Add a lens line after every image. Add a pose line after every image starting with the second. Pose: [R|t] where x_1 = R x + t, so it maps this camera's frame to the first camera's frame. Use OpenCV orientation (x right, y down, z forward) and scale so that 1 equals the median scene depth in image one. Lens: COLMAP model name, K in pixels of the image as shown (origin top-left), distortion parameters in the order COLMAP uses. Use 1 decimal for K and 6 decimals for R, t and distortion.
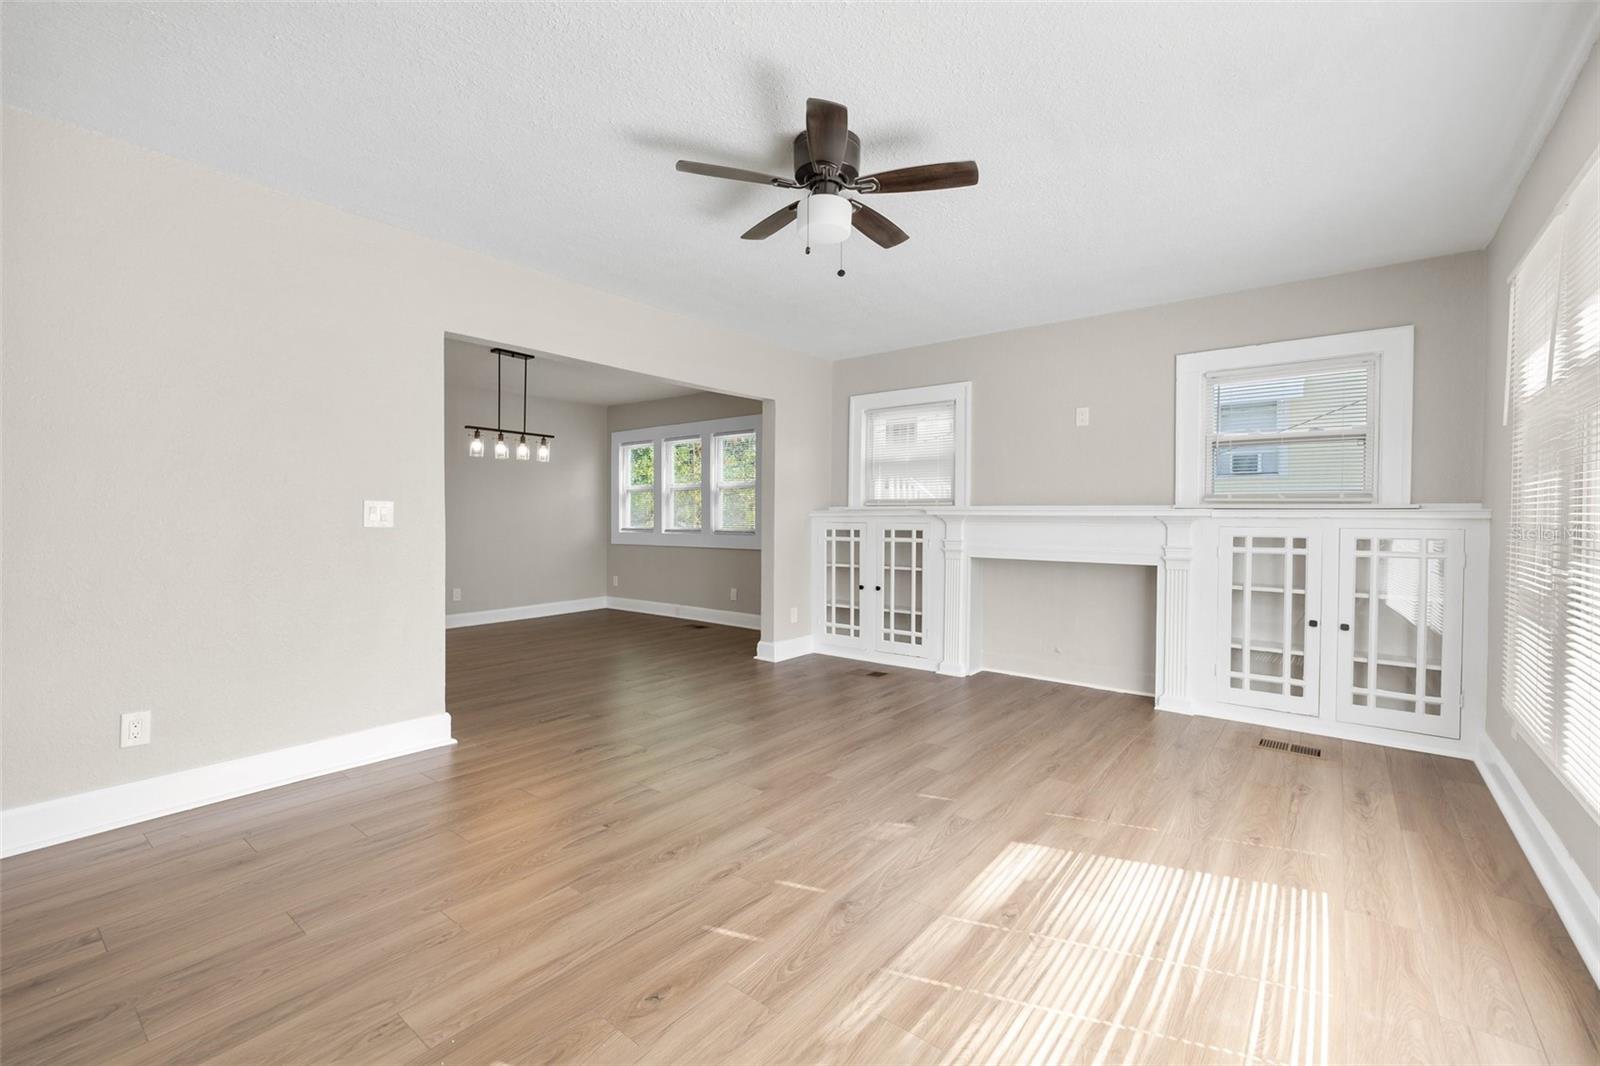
lens RADIAL K [[711.3, 0, 851.6], [0, 711.3, 527.1], [0, 0, 1]] dist [0.013409, 0.000378]
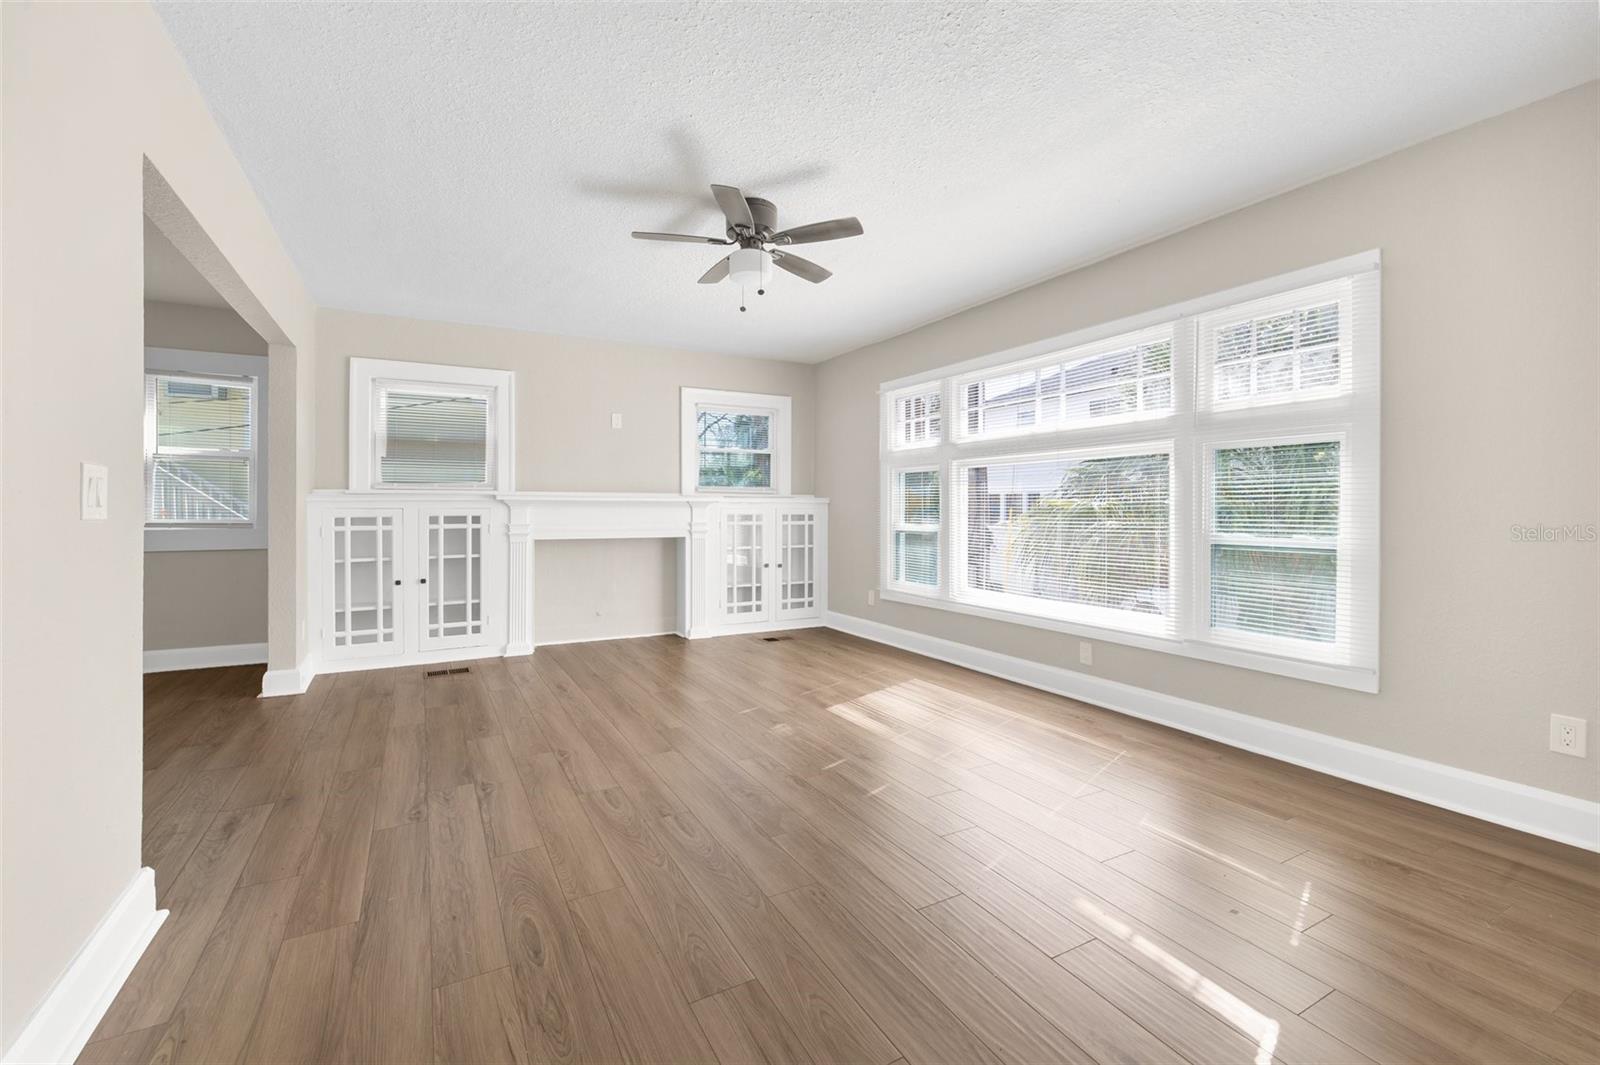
lens RADIAL K [[661.3, 0, 797.8], [0, 661.3, 509.4], [0, 0, 1]] dist [0.000118, -0.000038]
pose [[0.399369, -0.008875, 0.916747, -0.556428], [0.015963, 0.999869, 0.002725, 0.000439], [-0.916651, 0.013546, 0.399459, 0.237213]]
